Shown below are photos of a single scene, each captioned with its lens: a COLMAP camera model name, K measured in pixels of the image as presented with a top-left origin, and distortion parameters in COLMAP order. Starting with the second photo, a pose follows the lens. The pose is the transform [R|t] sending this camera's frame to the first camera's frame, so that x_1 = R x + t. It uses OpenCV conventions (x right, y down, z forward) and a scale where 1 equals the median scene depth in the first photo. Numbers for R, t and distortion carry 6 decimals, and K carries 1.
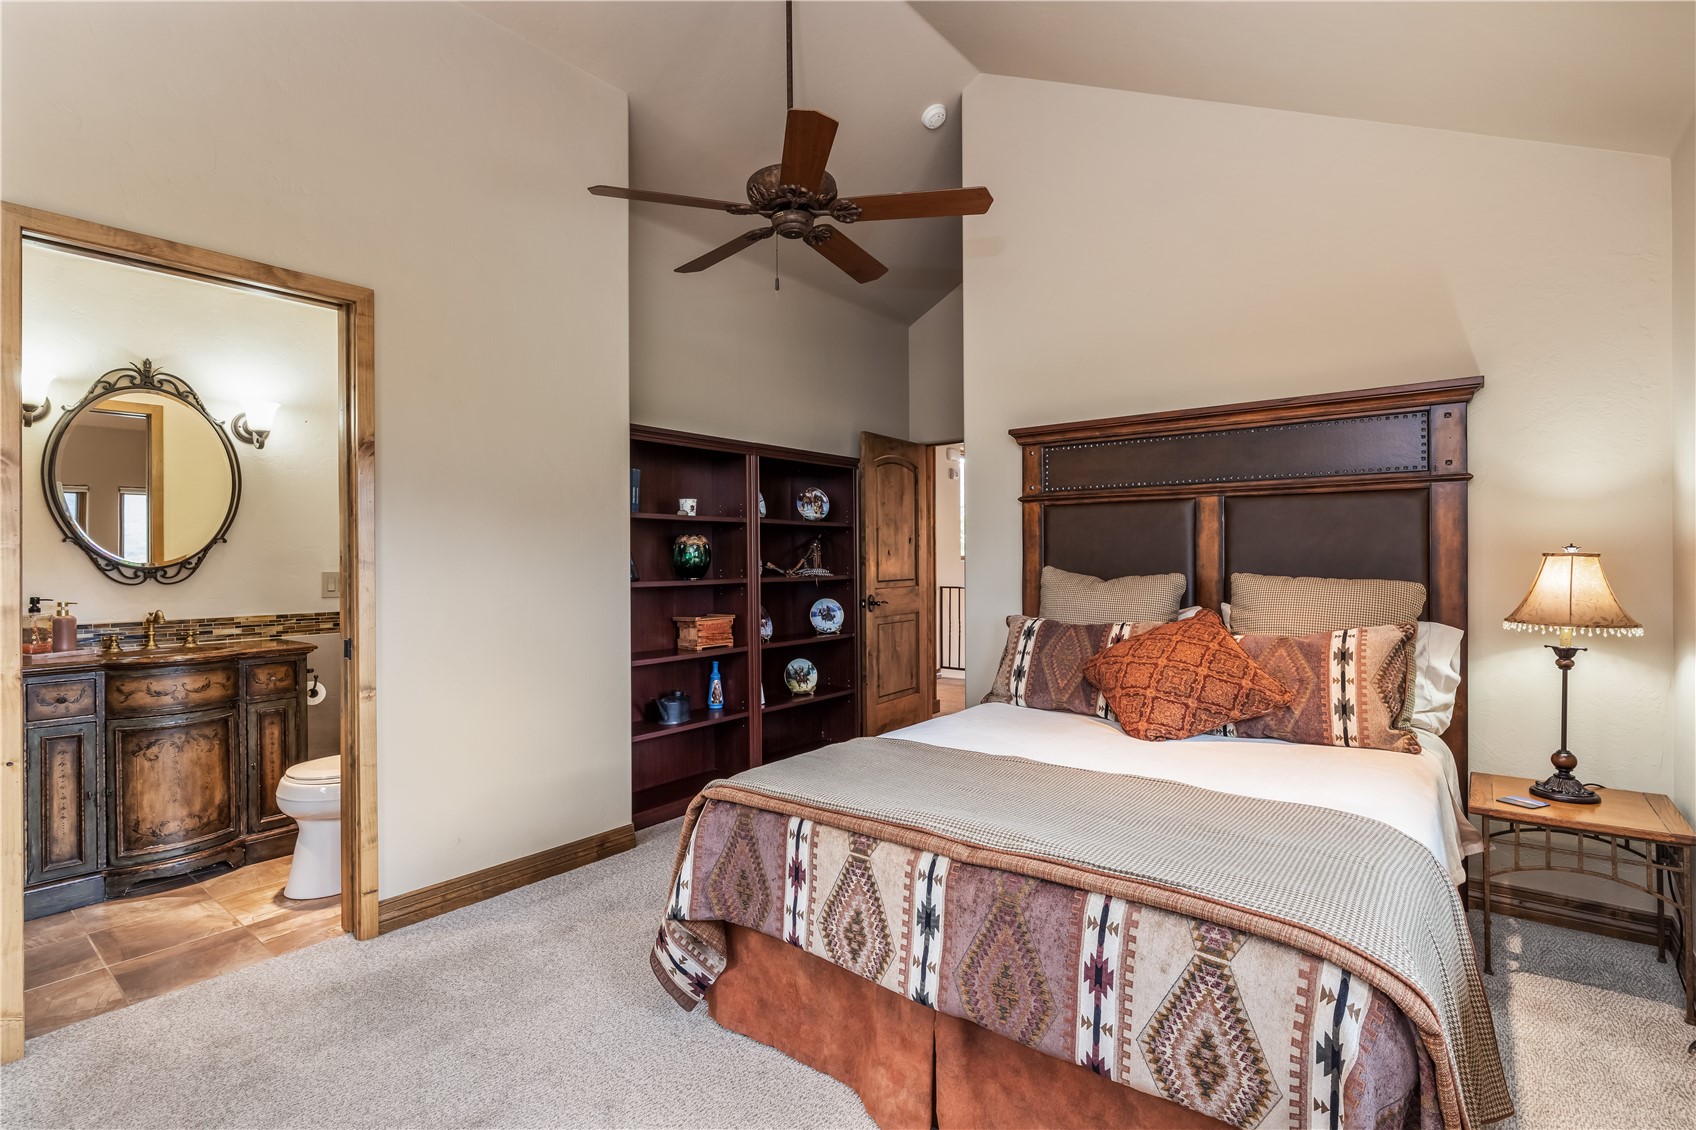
lens RADIAL K [[796.4, 0, 854.6], [0, 796.4, 560.7], [0, 0, 1]] dist [-0.009835, 0.001245]
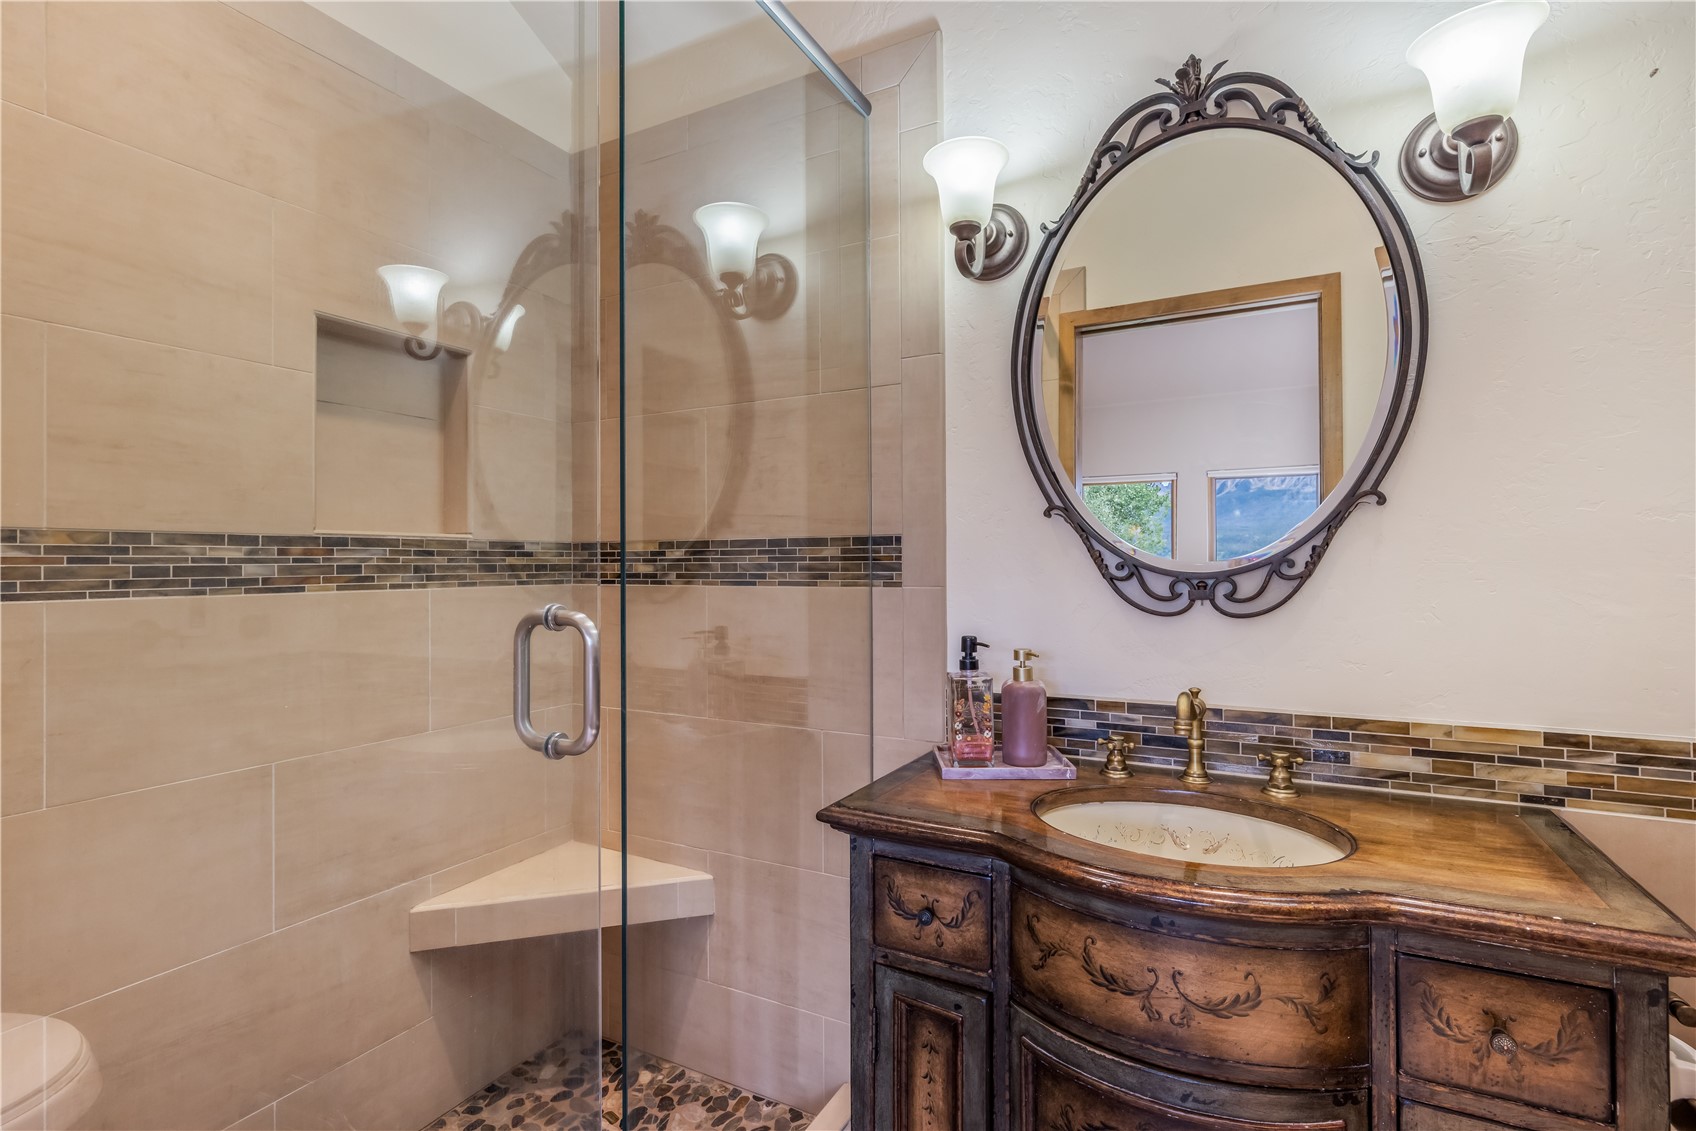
lens RADIAL K [[796.4, 0, 854.6], [0, 796.4, 558.4], [0, 0, 1]] dist [-0.009835, 0.001245]
pose [[0.179592, -0.003271, -0.983736, -0.513241], [0.001950, 0.999994, -0.002969, 0.001621], [0.983739, -0.001385, 0.179598, 0.735255]]
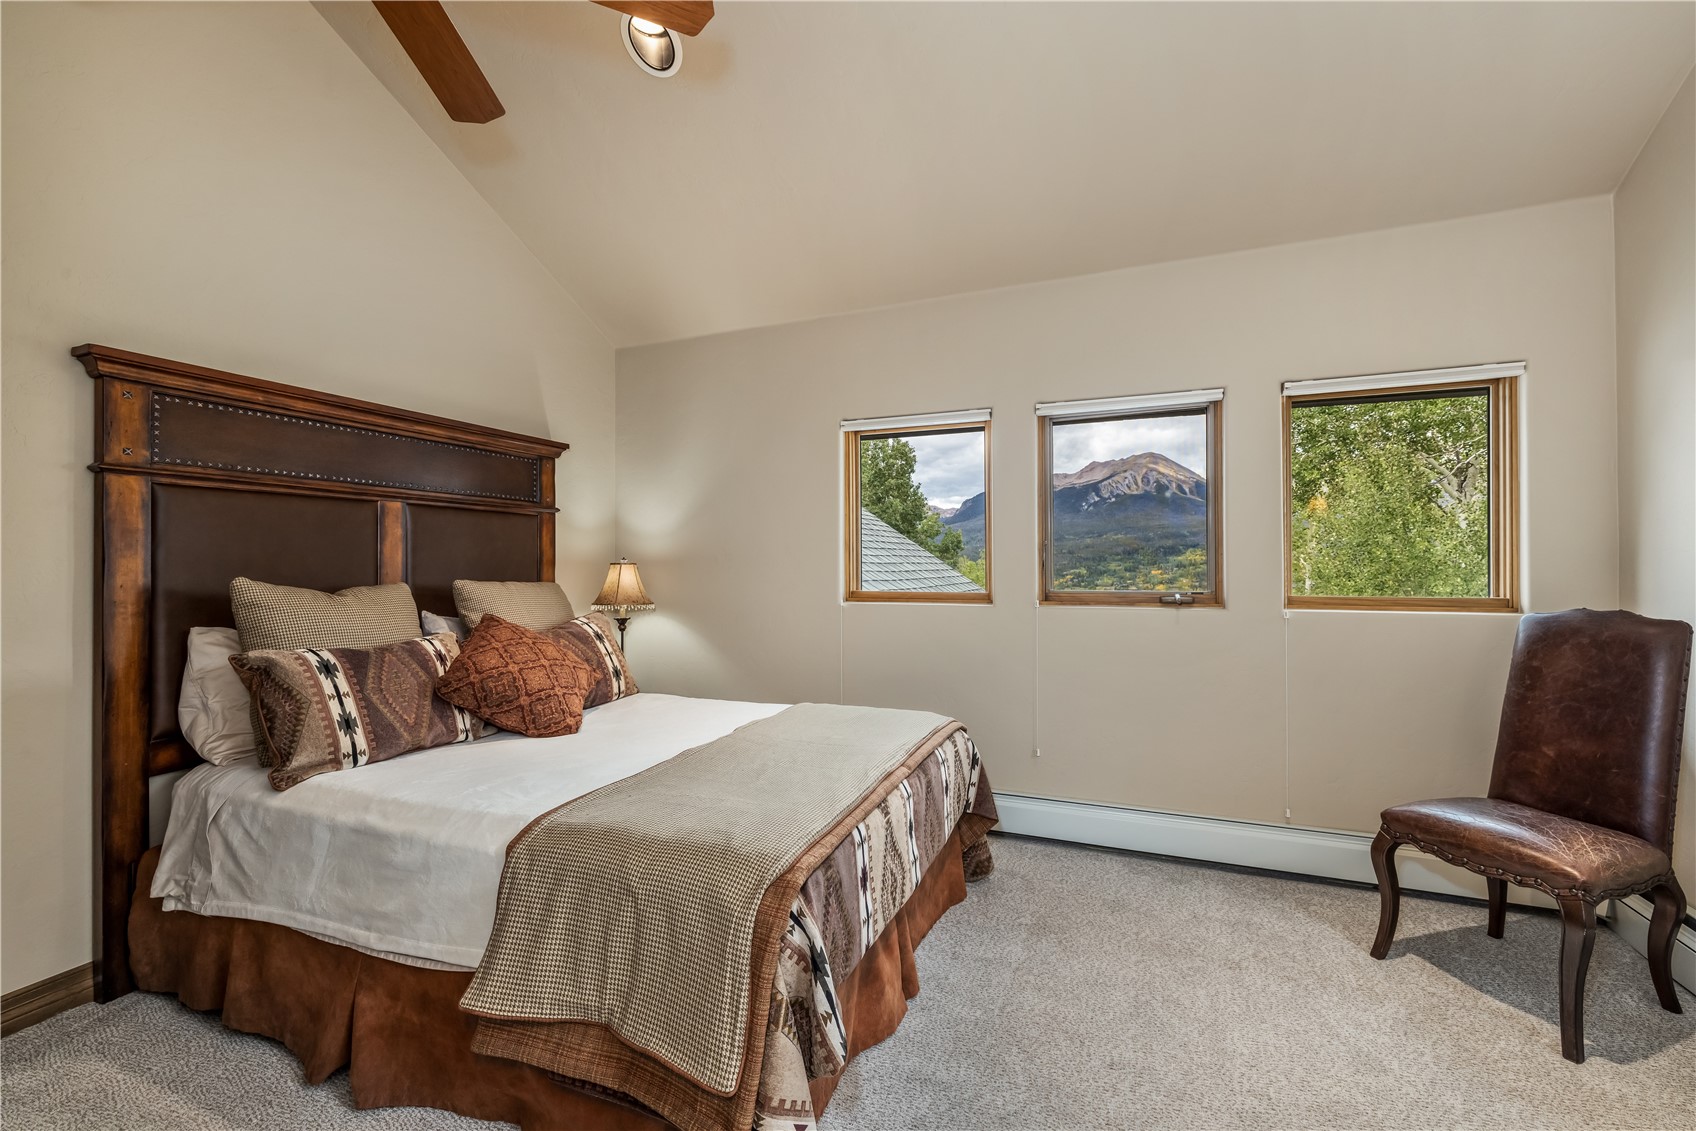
lens RADIAL K [[718.2, 0, 847.8], [0, 718.2, 563.3], [0, 0, 1]] dist [-0.001035, 0.000089]
pose [[-0.266088, 0.002741, 0.963945, -1.658517], [0.008582, 0.999963, -0.000474, -0.004179], [-0.963910, 0.008146, -0.266102, 2.204978]]
